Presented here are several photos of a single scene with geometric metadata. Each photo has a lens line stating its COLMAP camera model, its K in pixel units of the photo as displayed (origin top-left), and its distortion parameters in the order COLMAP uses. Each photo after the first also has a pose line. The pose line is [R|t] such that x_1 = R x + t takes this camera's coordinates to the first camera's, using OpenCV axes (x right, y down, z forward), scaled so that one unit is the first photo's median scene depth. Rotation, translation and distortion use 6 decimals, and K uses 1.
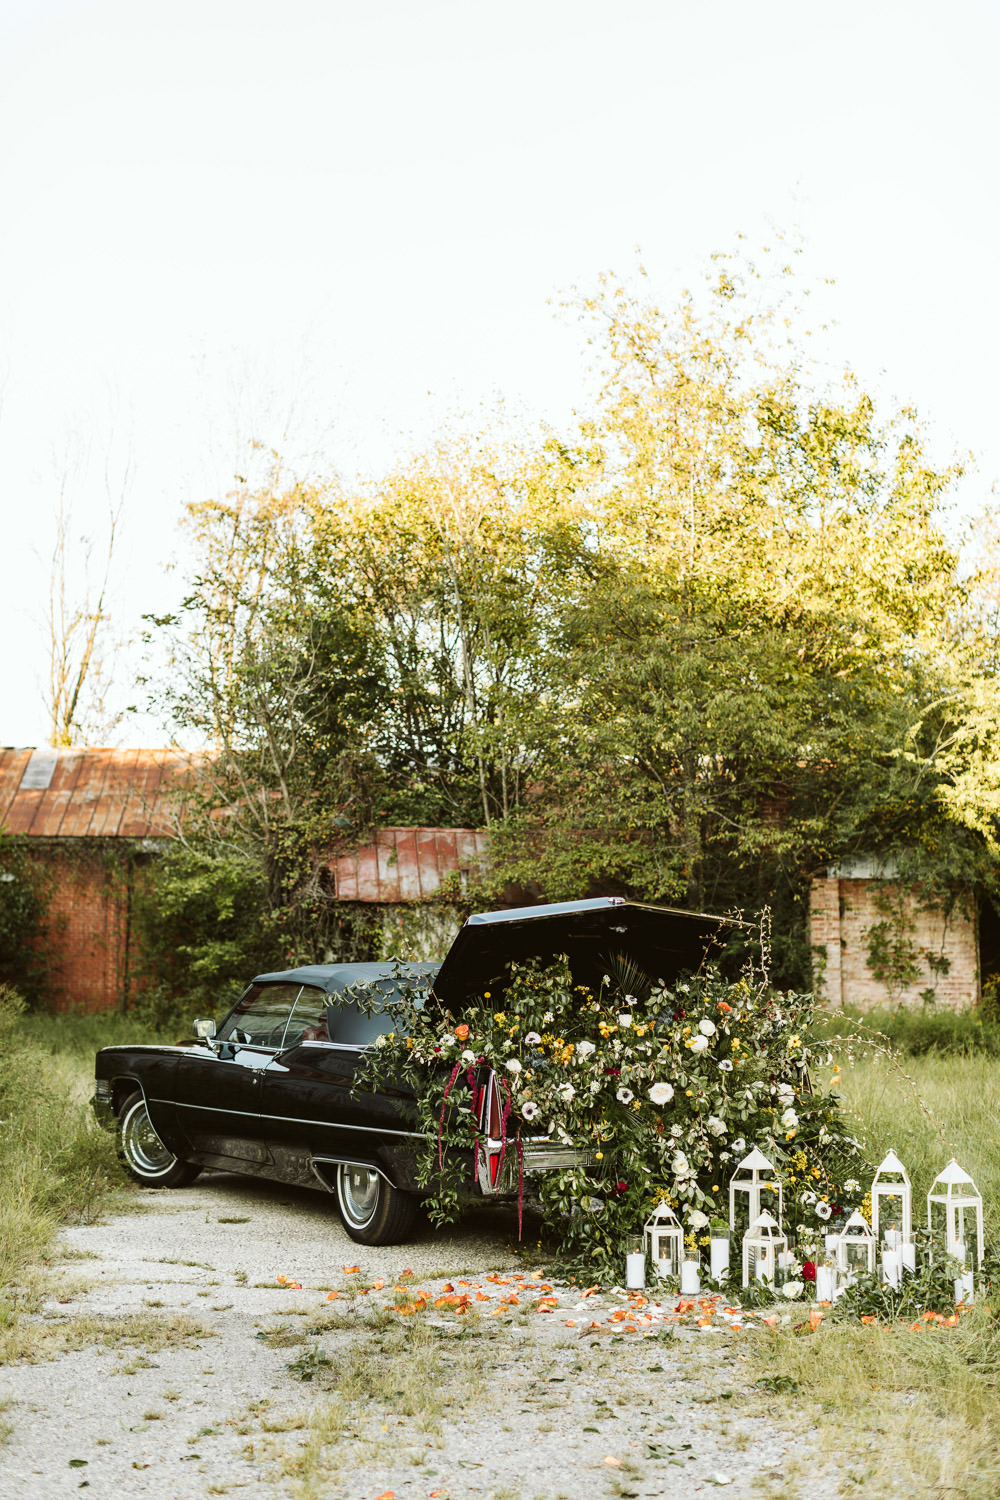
lens RADIAL K [[2128.6, 0, 477.0], [0, 2128.6, 753.7], [0, 0, 1]] dist [0.032454, -0.044645]
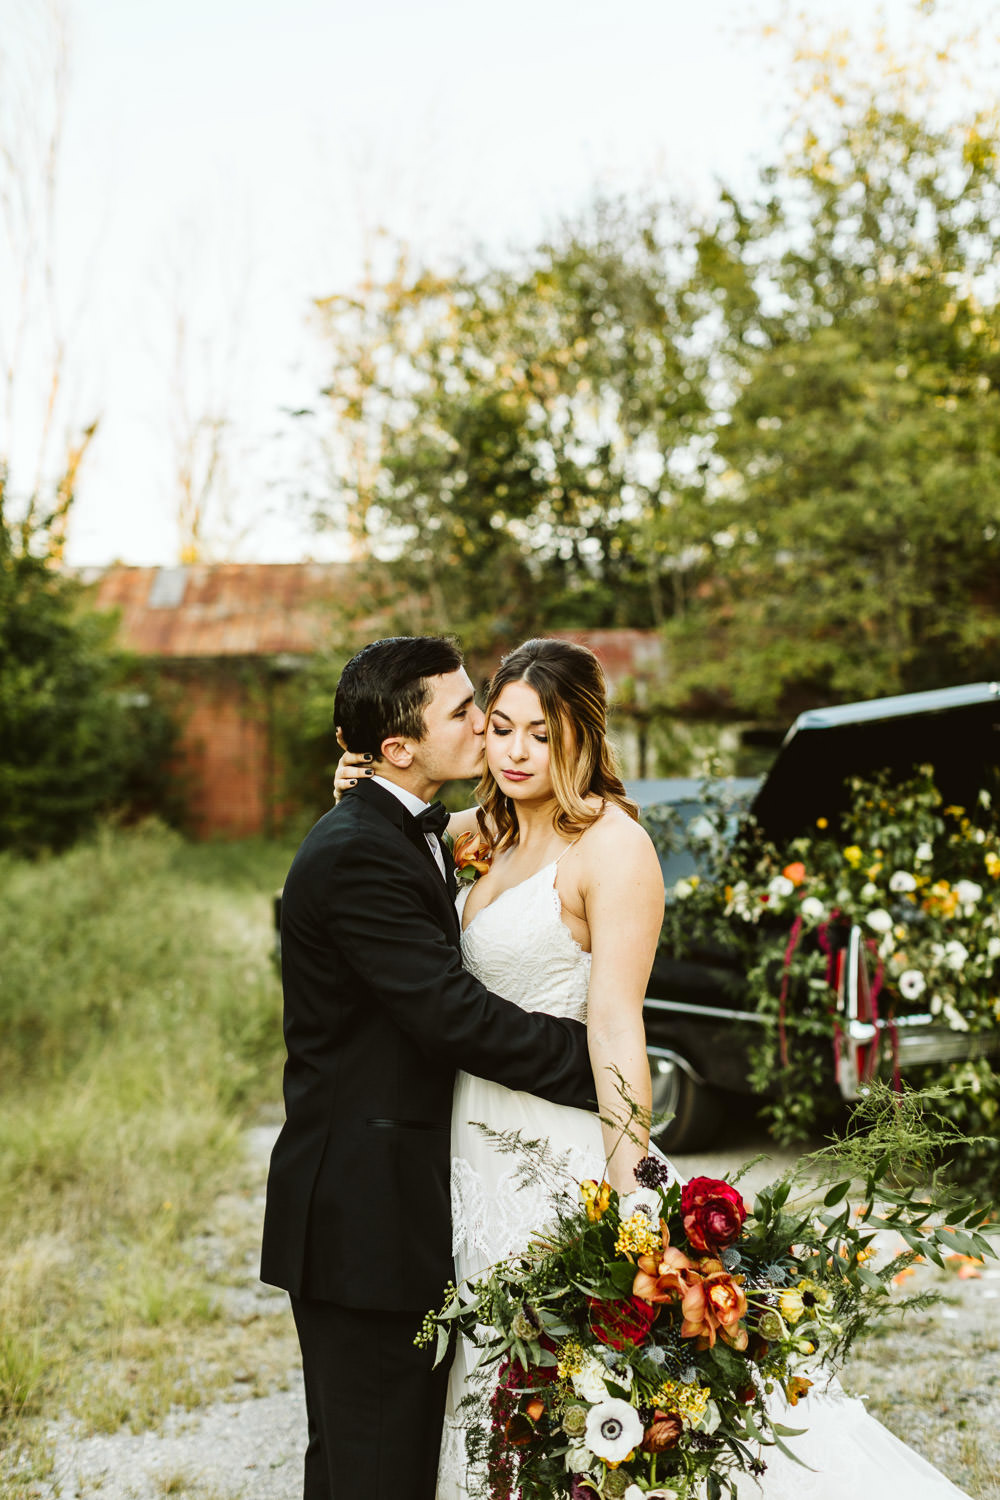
lens RADIAL K [[2128.6, 0, 477.0], [0, 2128.6, 753.7], [0, 0, 1]] dist [0.032454, -0.044645]
pose [[0.998033, -0.025356, -0.057337, -0.072149], [0.030202, 0.995898, 0.085296, 0.023805], [0.054939, -0.086860, 0.994705, 0.268868]]
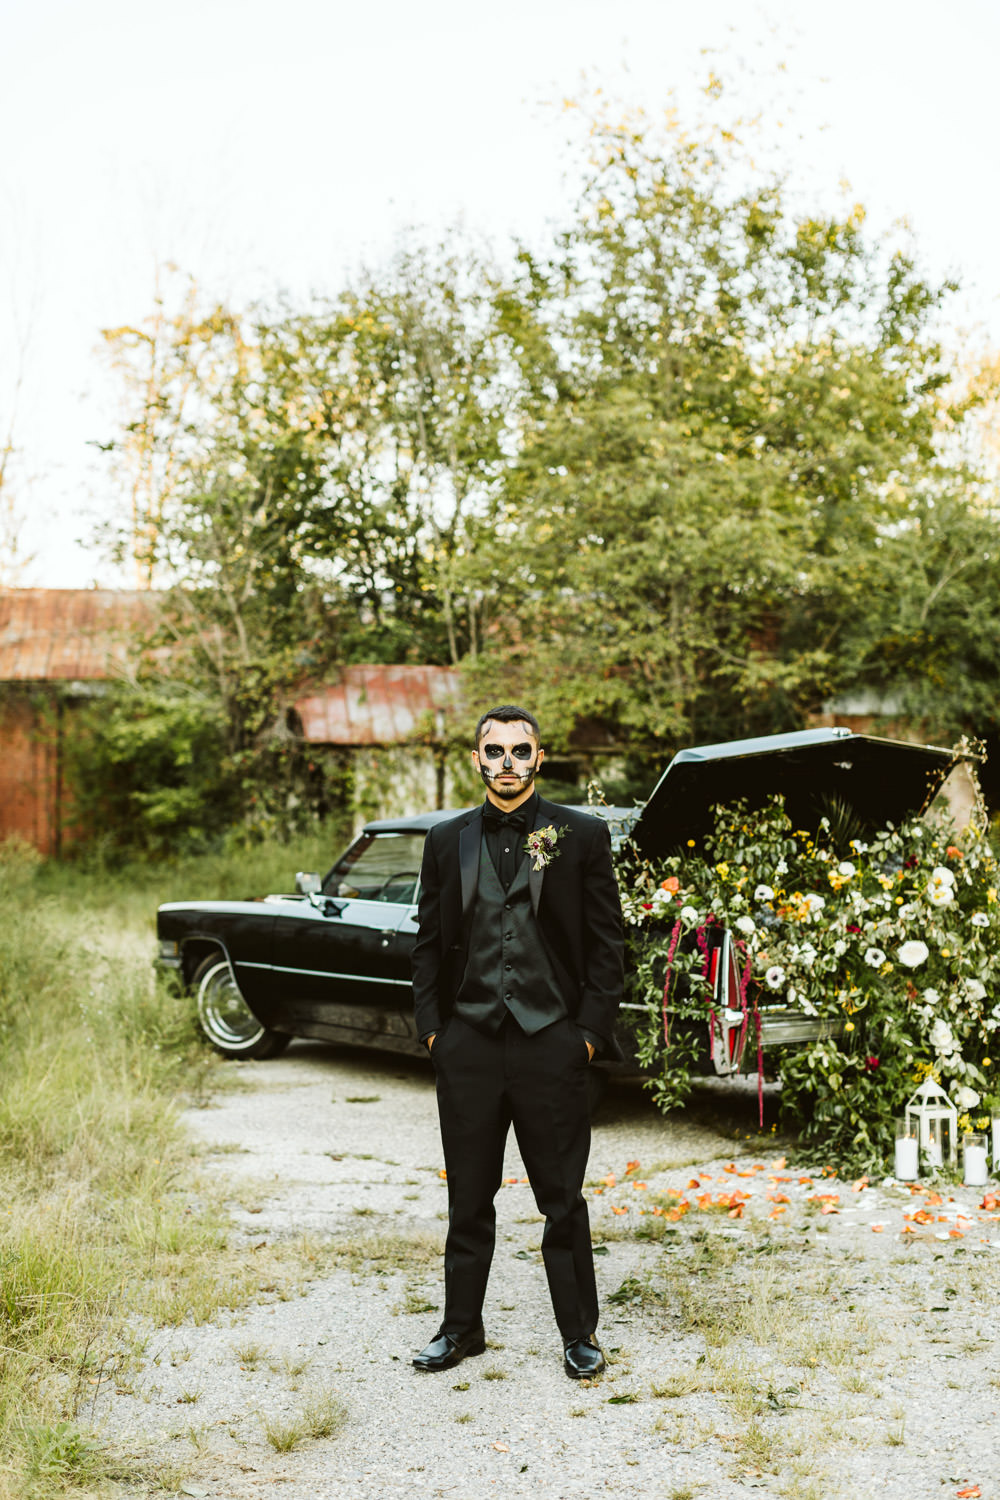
lens RADIAL K [[2128.6, 0, 477.0], [0, 2128.6, 753.7], [0, 0, 1]] dist [0.032454, -0.044645]
pose [[0.998197, -0.010406, 0.059109, -0.134390], [0.006048, 0.997281, 0.073441, 0.013473], [-0.059713, -0.072951, 0.995546, 0.149699]]
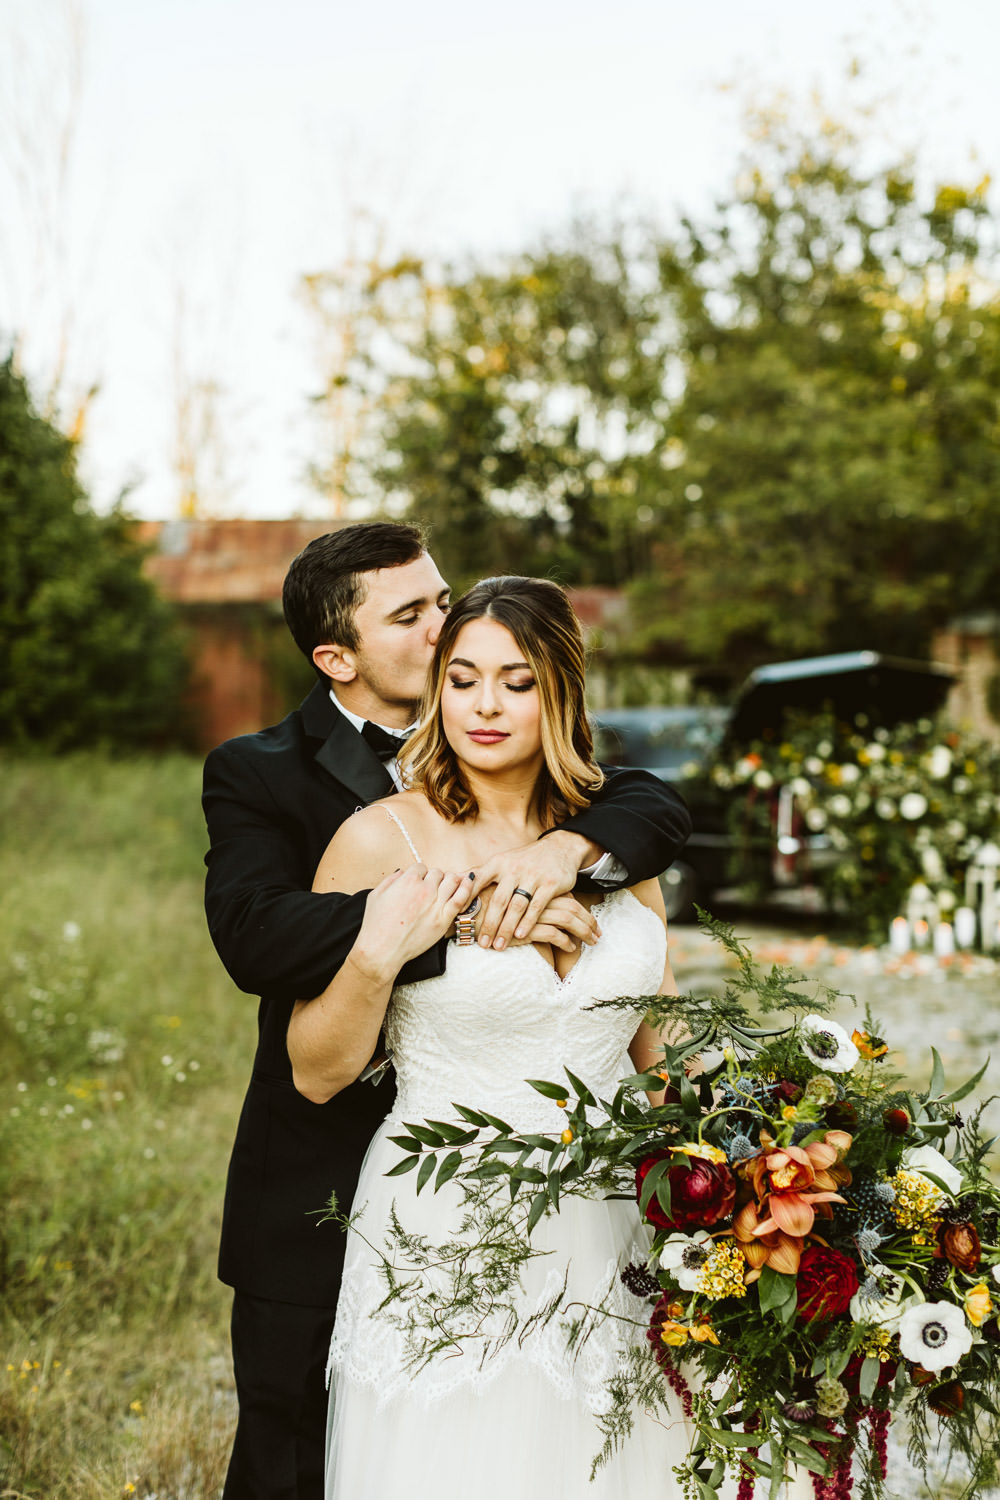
lens RADIAL K [[2158.6, 0, 500.0], [0, 2158.6, 750.0], [0, 0, 1]] dist [0.023775, 0.068962]
pose [[0.999819, -0.013527, -0.013358, -0.140323], [0.014950, 0.993492, 0.112916, -0.025328], [0.011744, -0.113095, 0.993515, -0.289879]]
